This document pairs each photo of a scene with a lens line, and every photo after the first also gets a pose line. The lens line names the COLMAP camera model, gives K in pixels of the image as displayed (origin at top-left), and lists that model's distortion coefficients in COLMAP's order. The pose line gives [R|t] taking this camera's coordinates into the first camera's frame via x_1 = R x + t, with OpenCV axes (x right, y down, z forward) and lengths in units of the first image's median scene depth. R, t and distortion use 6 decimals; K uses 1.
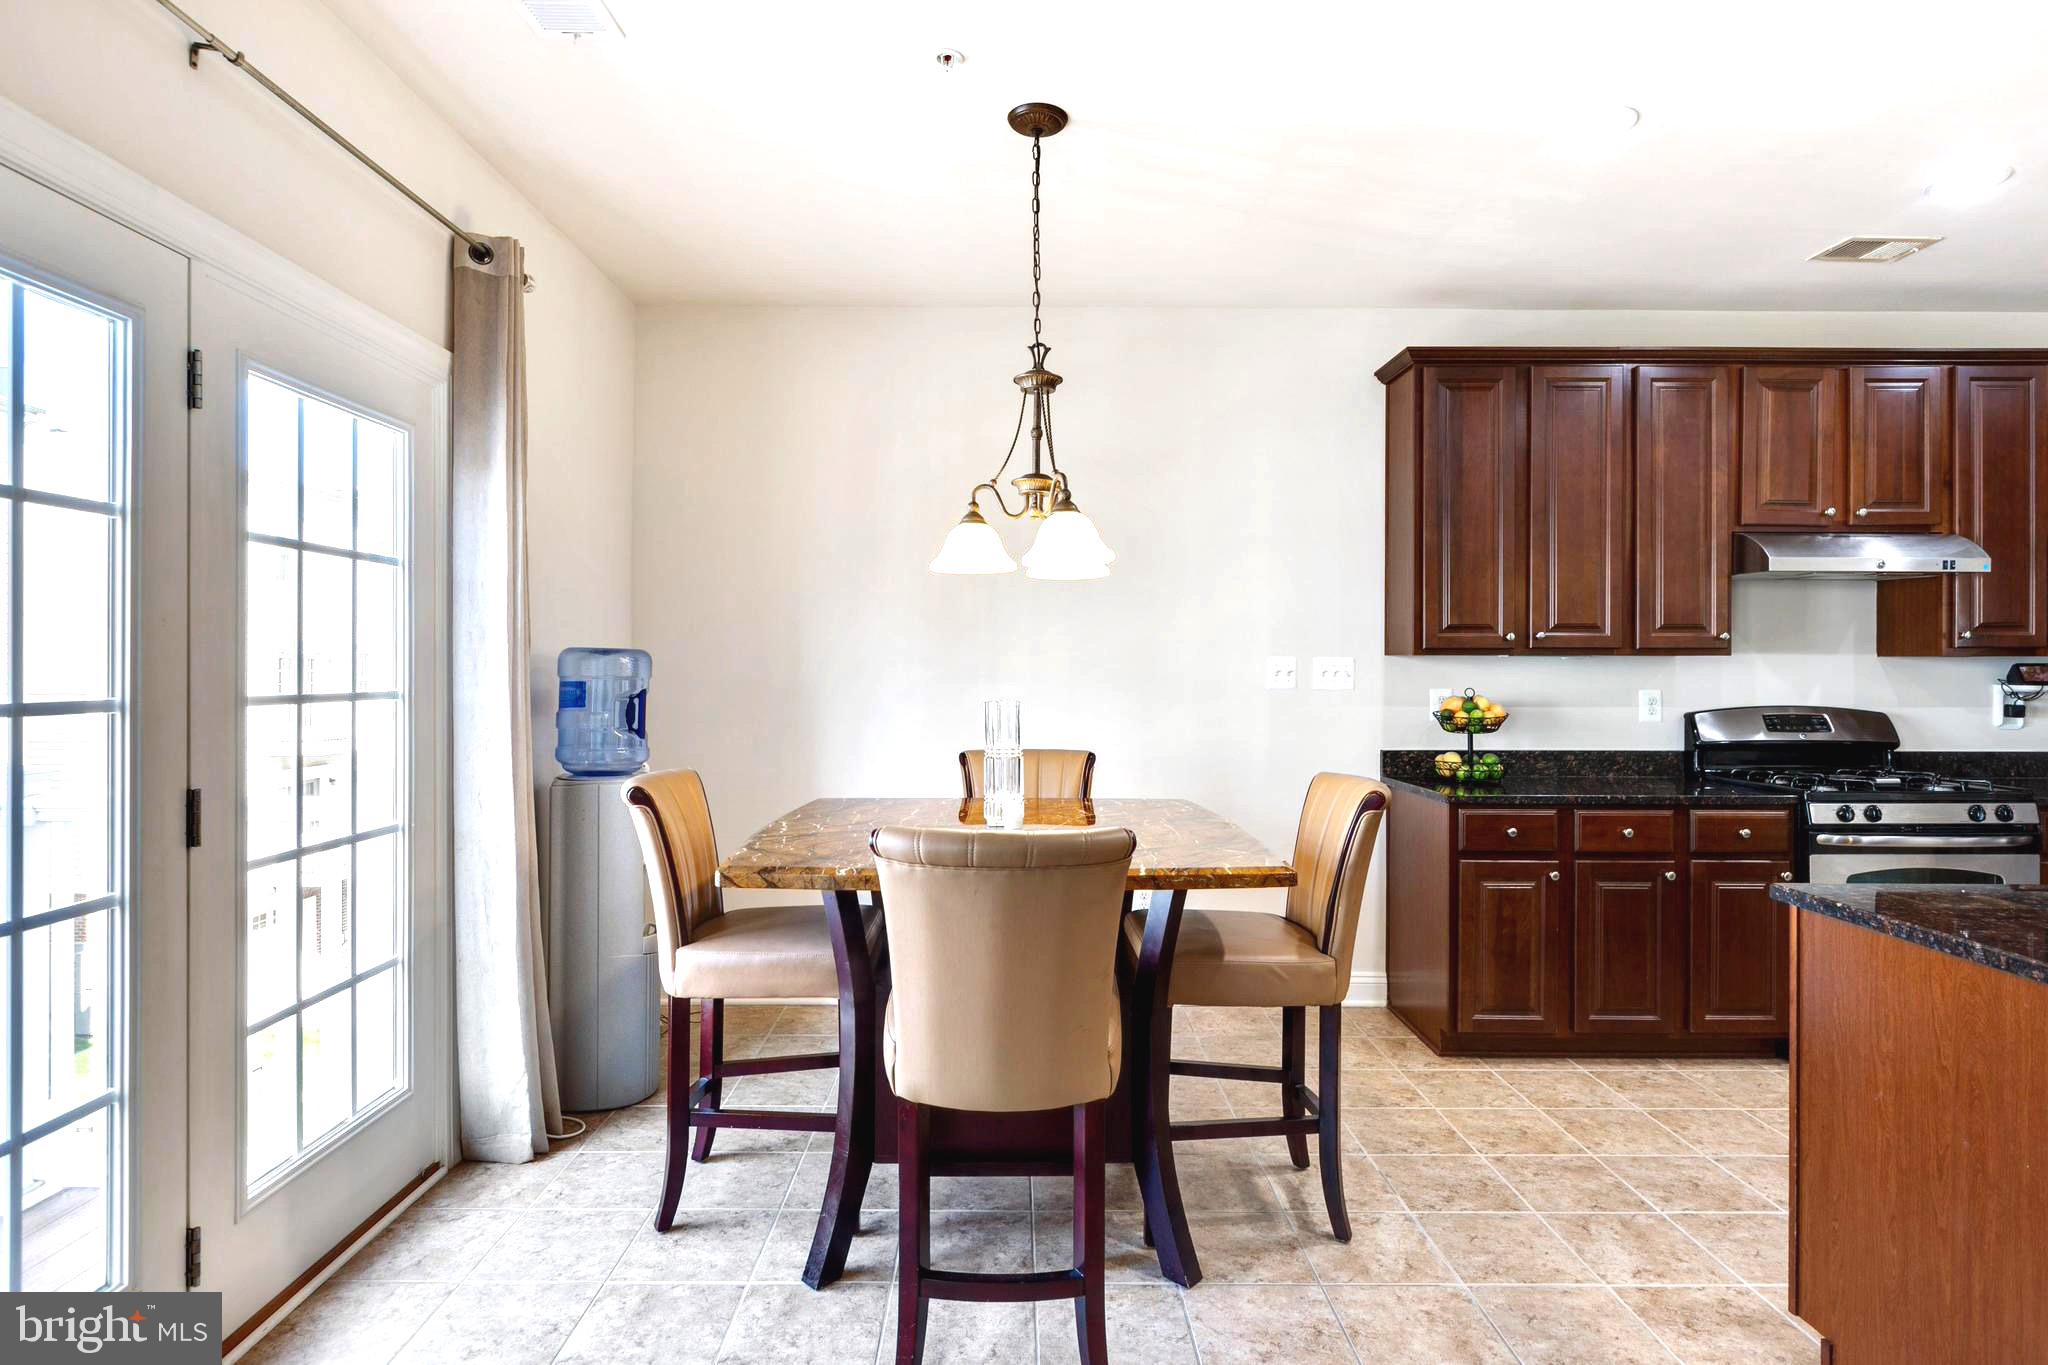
lens RADIAL K [[1064.8, 0, 1016.2], [0, 1064.8, 664.6], [0, 0, 1]] dist [0.002943, -0.002062]
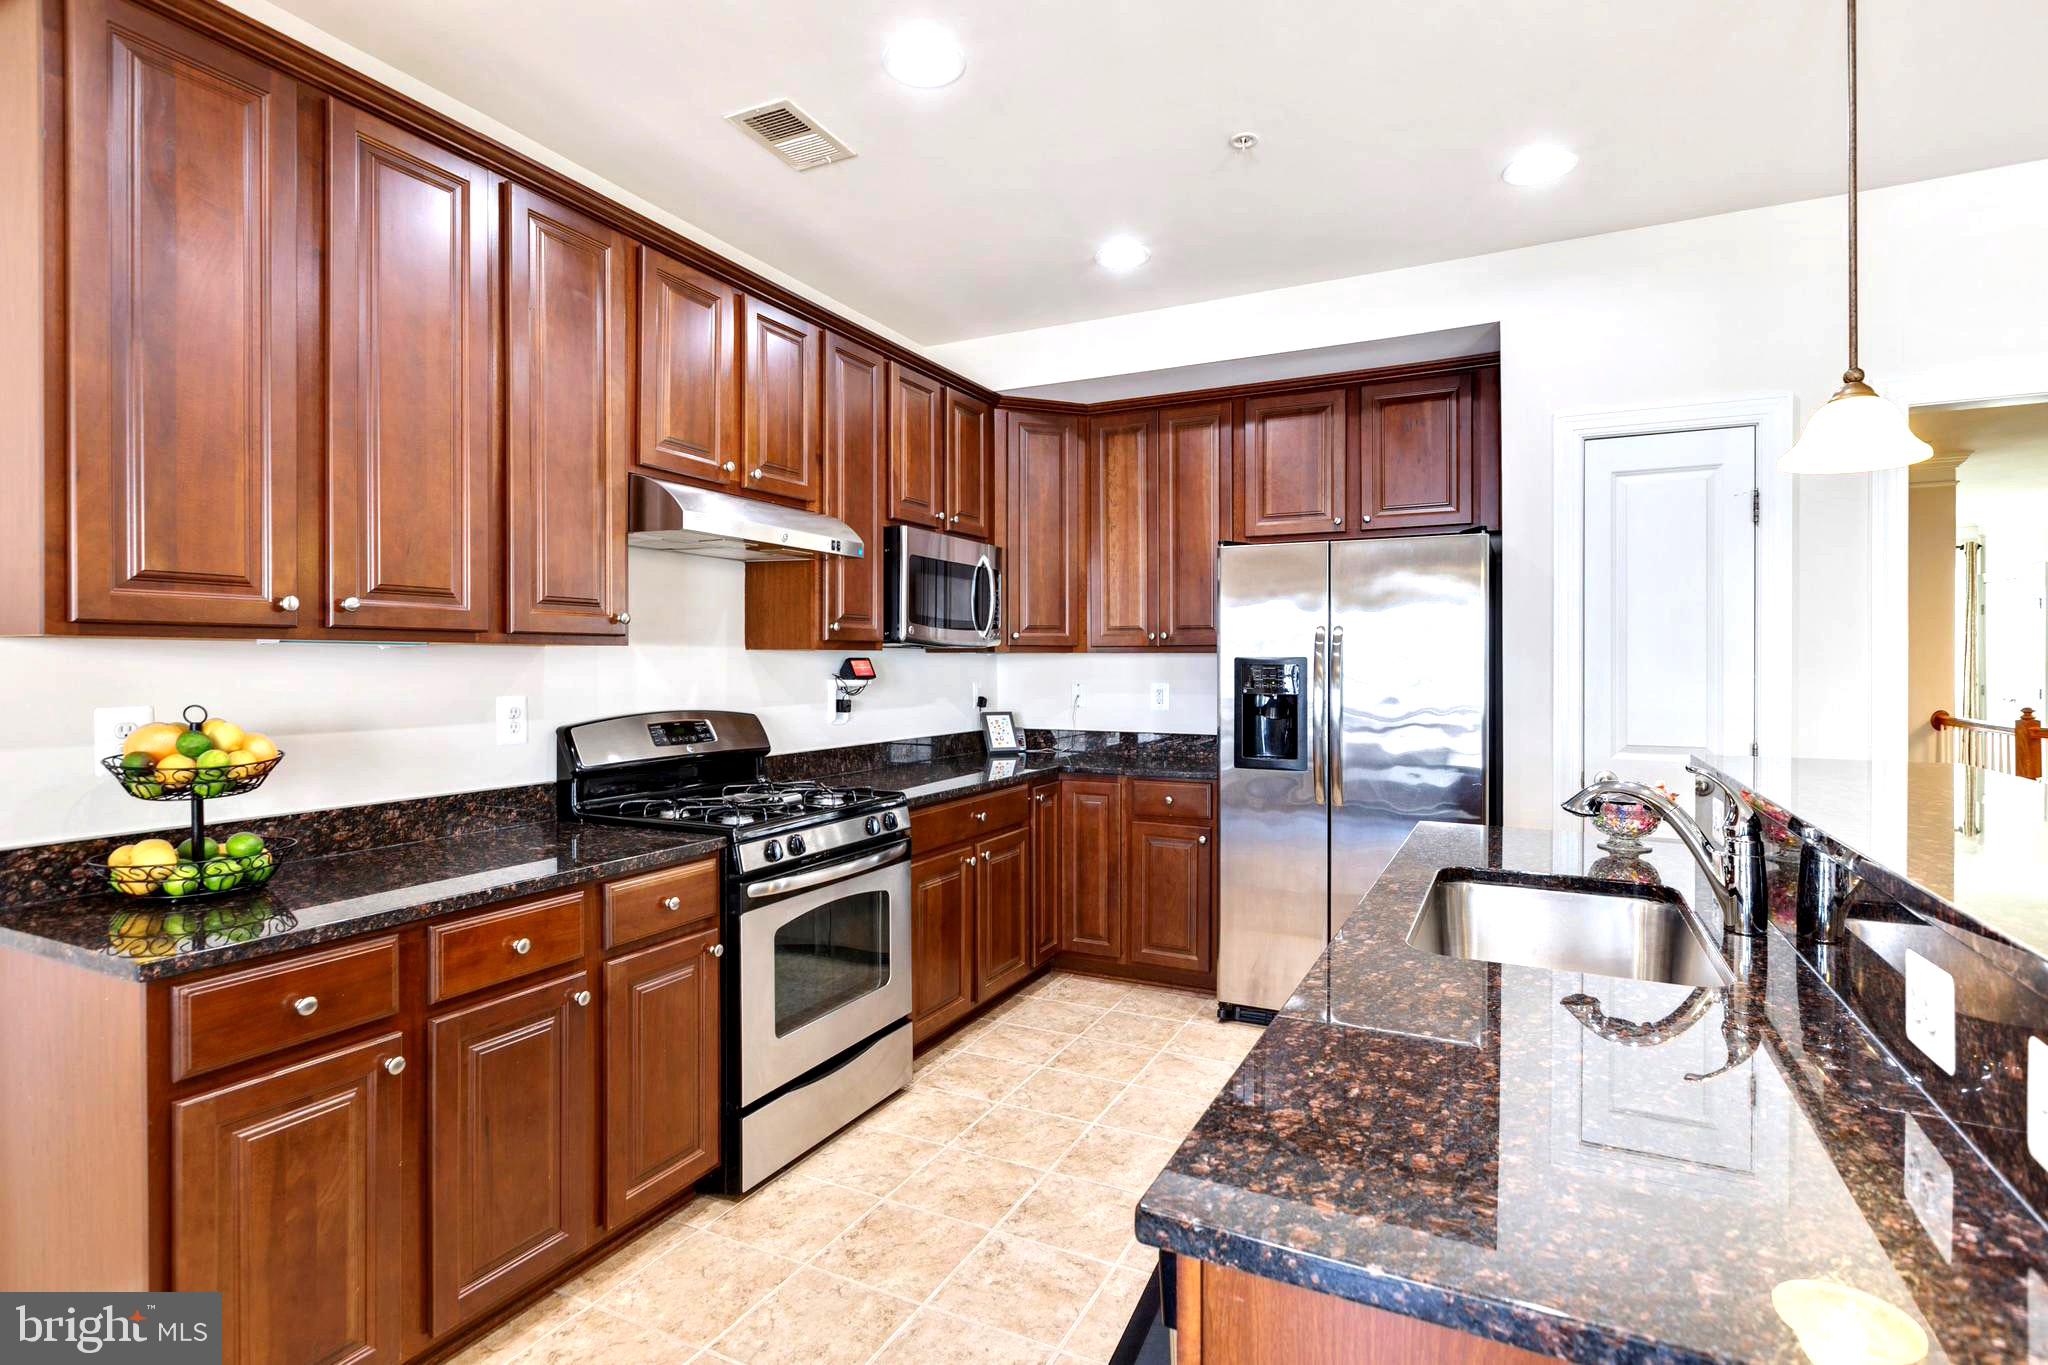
lens RADIAL K [[1006.9, 0, 1020.3], [0, 1006.9, 668.8], [0, 0, 1]] dist [-0.001675, -0.000596]
pose [[0.450462, -0.007516, 0.892764, 0.204906], [-0.000657, 0.999962, 0.008750, 0.000925], [-0.892795, -0.004528, 0.450440, 0.504900]]
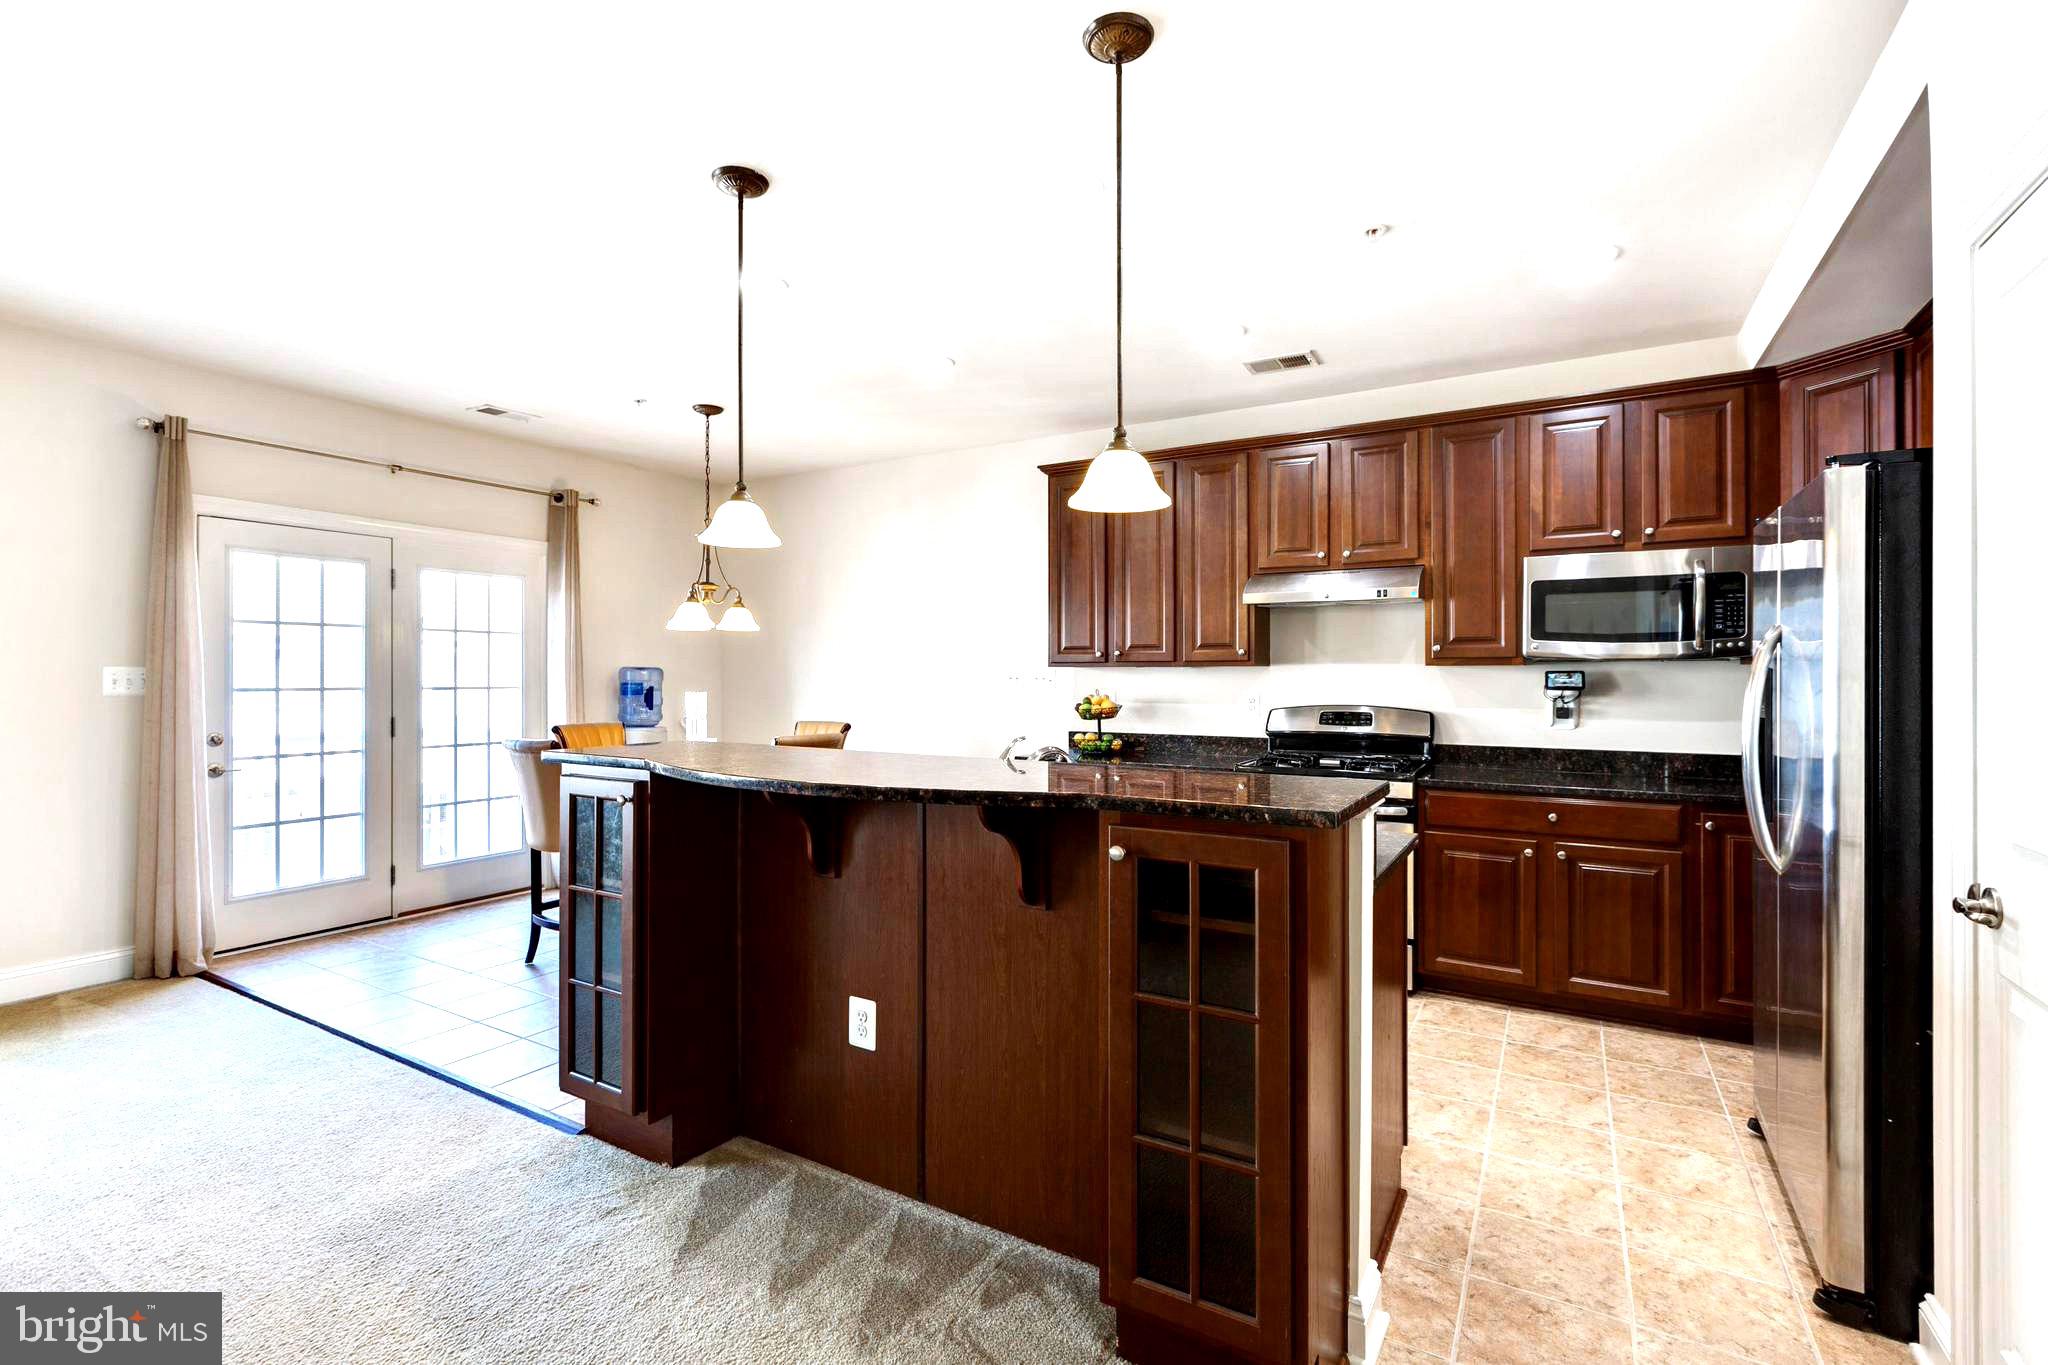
lens RADIAL K [[921.3, 0, 1019.6], [0, 921.3, 675.5], [0, 0, 1]] dist [-0.000185, 0.000527]
pose [[0.857594, -0.001852, -0.514323, 1.106785], [0.002549, 0.999997, 0.000650, 0.001937], [0.514320, -0.001869, 0.857596, -0.163145]]
